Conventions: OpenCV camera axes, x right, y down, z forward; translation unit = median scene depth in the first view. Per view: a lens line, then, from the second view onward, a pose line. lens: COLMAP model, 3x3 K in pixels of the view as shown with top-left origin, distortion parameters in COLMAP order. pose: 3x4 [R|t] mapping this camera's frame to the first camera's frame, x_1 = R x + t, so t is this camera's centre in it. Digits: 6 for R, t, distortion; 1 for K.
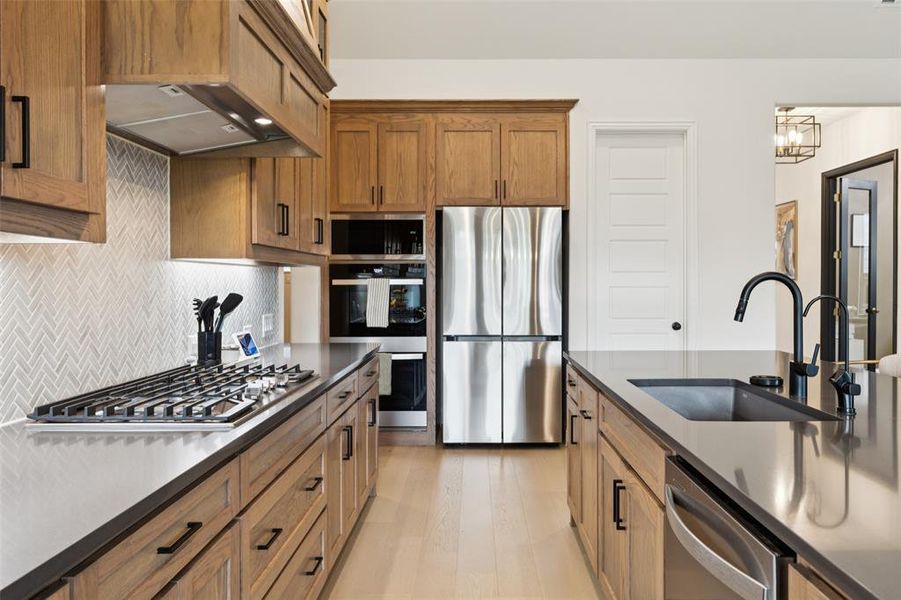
lens RADIAL K [[701.7, 0, 452.2], [0, 701.7, 289.0], [0, 0, 1]] dist [-0.002032, 0.001229]
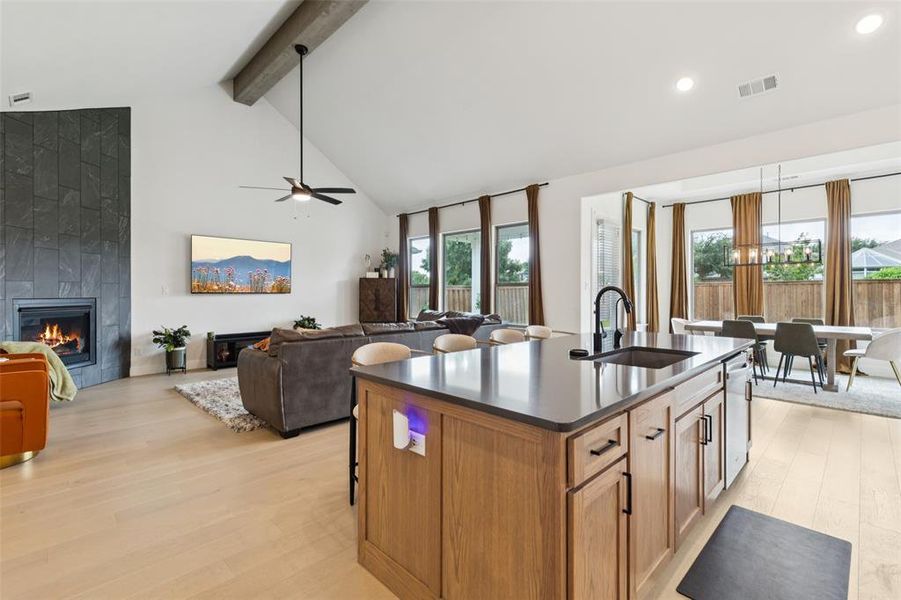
lens RADIAL K [[415.3, 0, 453.5], [0, 415.3, 292.1], [0, 0, 1]] dist [0.004165, 0.002826]
pose [[-0.696590, 0.001429, 0.717468, -0.041336], [0.008031, 0.999951, 0.005806, -0.012909], [-0.717424, 0.009806, -0.696567, 1.682071]]
